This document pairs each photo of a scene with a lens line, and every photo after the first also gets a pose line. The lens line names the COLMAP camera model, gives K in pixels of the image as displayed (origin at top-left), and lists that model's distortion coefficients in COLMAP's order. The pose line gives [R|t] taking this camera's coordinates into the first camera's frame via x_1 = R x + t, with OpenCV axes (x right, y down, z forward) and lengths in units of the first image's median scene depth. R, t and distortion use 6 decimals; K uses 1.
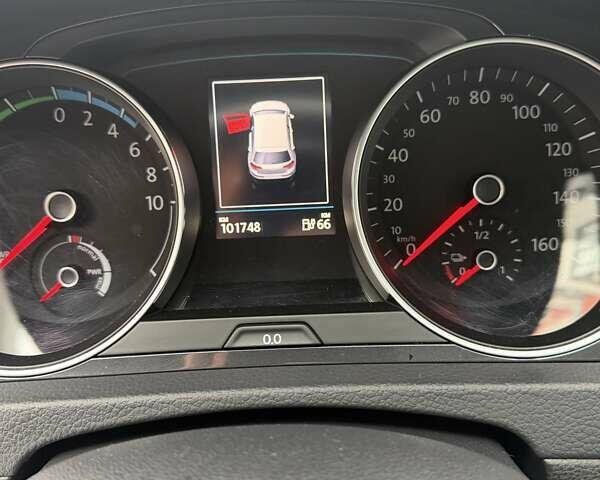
lens RADIAL K [[604.7, 0, 291.7], [0, 604.7, 240.6], [0, 0, 1]] dist [0.172896, -0.401704]
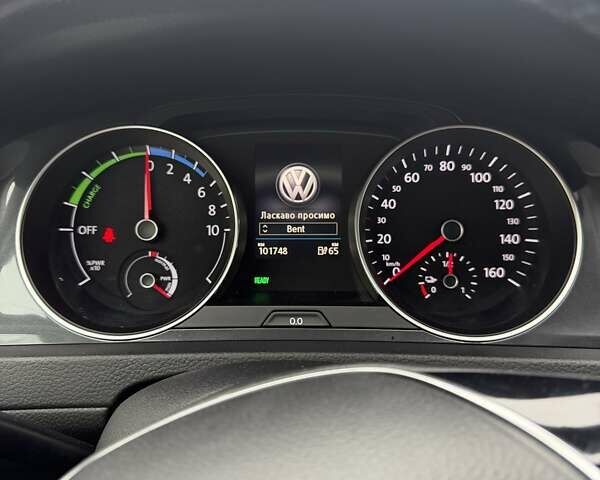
lens RADIAL K [[604.7, 0, 291.7], [0, 604.7, 240.6], [0, 0, 1]] dist [0.172896, -0.401704]
pose [[0.999098, 0.041964, -0.006495, -0.034326], [-0.042442, 0.991702, -0.121347, 0.122265], [0.001349, 0.121513, 0.992589, -0.373331]]
